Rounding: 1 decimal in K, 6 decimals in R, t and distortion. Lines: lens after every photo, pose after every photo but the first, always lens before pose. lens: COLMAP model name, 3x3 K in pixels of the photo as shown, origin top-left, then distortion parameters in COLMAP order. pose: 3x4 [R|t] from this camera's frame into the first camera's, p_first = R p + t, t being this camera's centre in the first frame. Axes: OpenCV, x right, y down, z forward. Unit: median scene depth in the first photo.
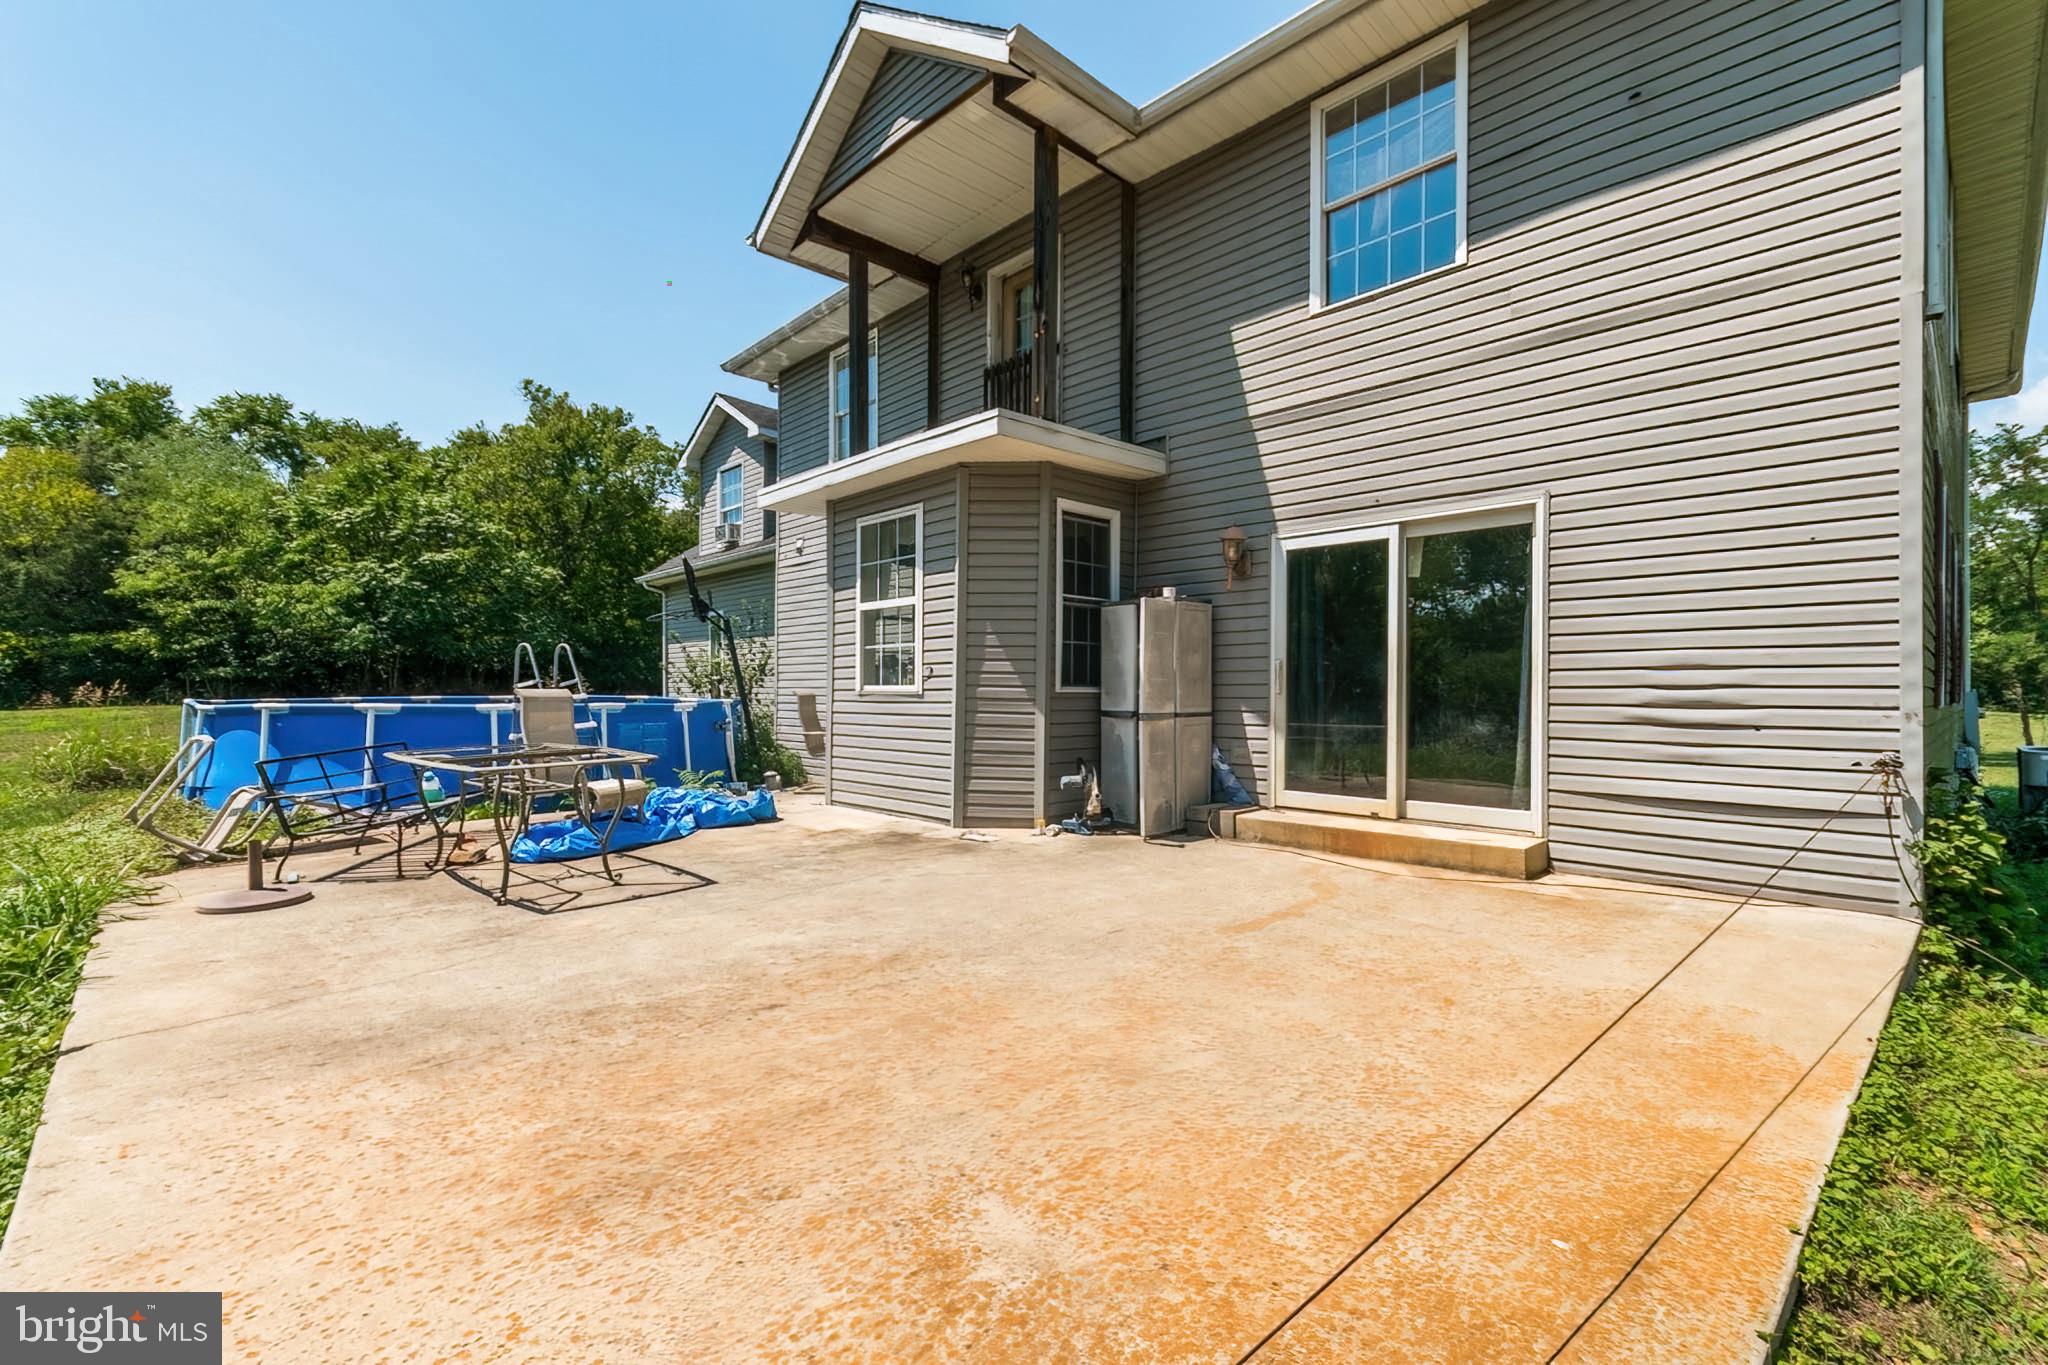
lens RADIAL K [[894.8, 0, 1029.6], [0, 894.8, 692.2], [0, 0, 1]] dist [0.004239, 0.000663]
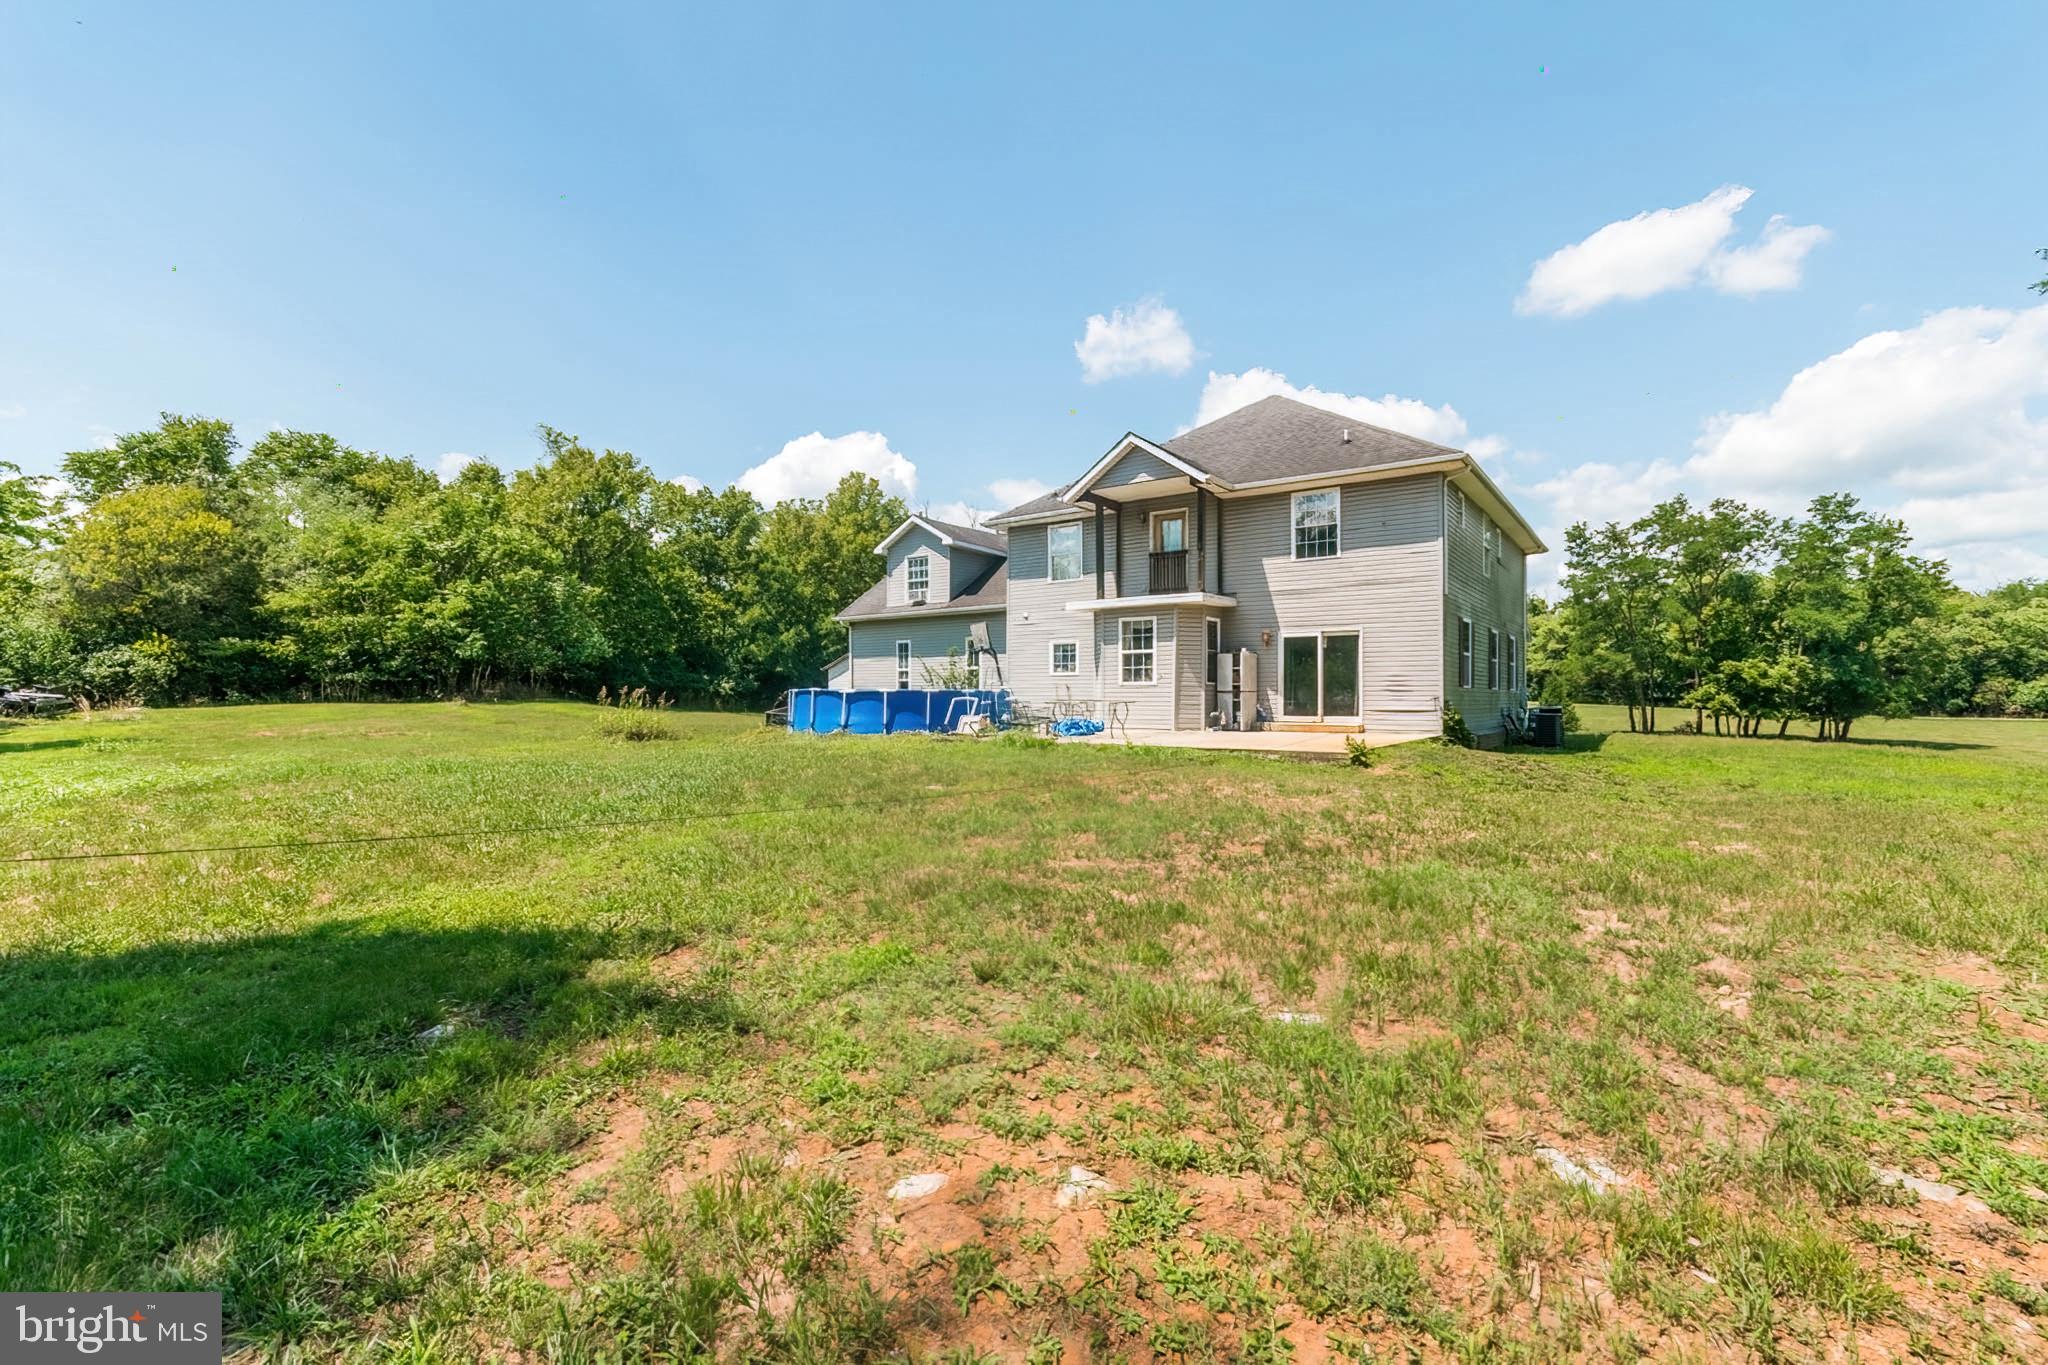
lens RADIAL K [[894.8, 0, 1018.0], [0, 894.8, 681.6], [0, 0, 1]] dist [0.004239, 0.000663]
pose [[0.983172, 0.002267, 0.182667, -1.006742], [0.000851, 0.999855, -0.016990, 0.037657], [-0.182679, 0.016860, 0.983028, -1.585389]]
